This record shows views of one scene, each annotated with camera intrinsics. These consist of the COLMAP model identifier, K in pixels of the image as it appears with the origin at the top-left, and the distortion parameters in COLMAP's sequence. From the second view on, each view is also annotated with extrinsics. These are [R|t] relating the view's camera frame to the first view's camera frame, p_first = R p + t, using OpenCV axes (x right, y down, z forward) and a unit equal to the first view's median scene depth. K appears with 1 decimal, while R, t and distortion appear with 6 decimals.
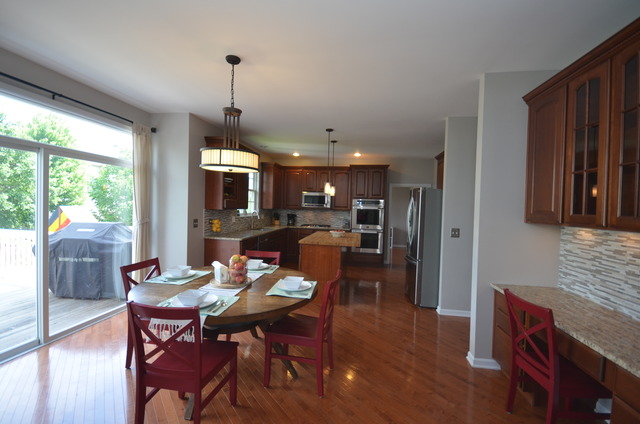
lens RADIAL K [[284.3, 0, 318.9], [0, 284.3, 211.1], [0, 0, 1]] dist [0.002102, 0.000003]
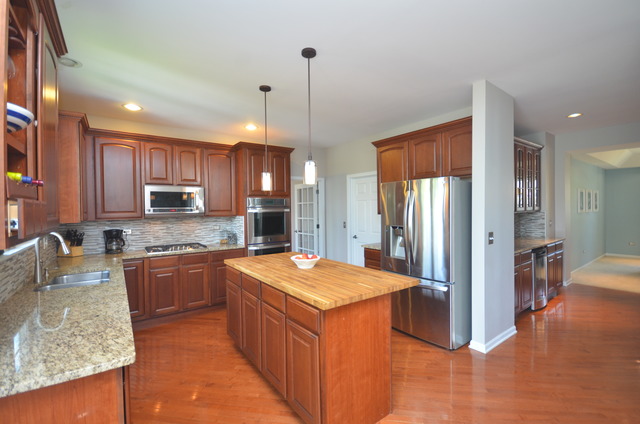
lens RADIAL K [[284.3, 0, 318.9], [0, 284.3, 211.1], [0, 0, 1]] dist [0.002102, 0.000003]
pose [[0.707511, -0.046025, 0.705202, -0.206690], [0.044944, 0.998787, 0.020095, -0.017316], [-0.705271, 0.017477, 0.708722, 0.434975]]
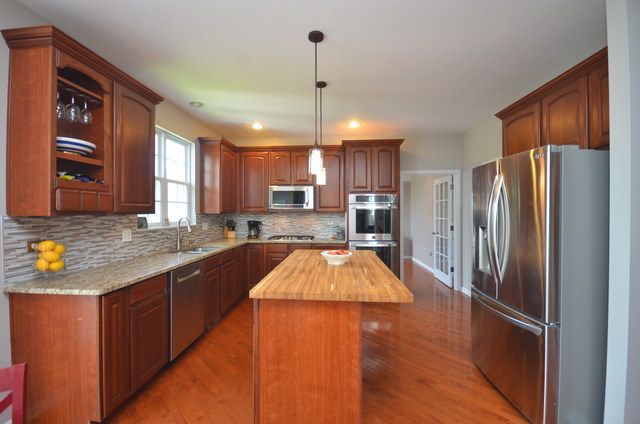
lens RADIAL K [[284.3, 0, 318.9], [0, 284.3, 211.1], [0, 0, 1]] dist [0.002102, 0.000003]
pose [[0.995596, -0.030380, 0.088686, -0.005221], [0.032028, 0.999339, -0.017211, 0.004191], [-0.088105, 0.019976, 0.995911, 0.363351]]
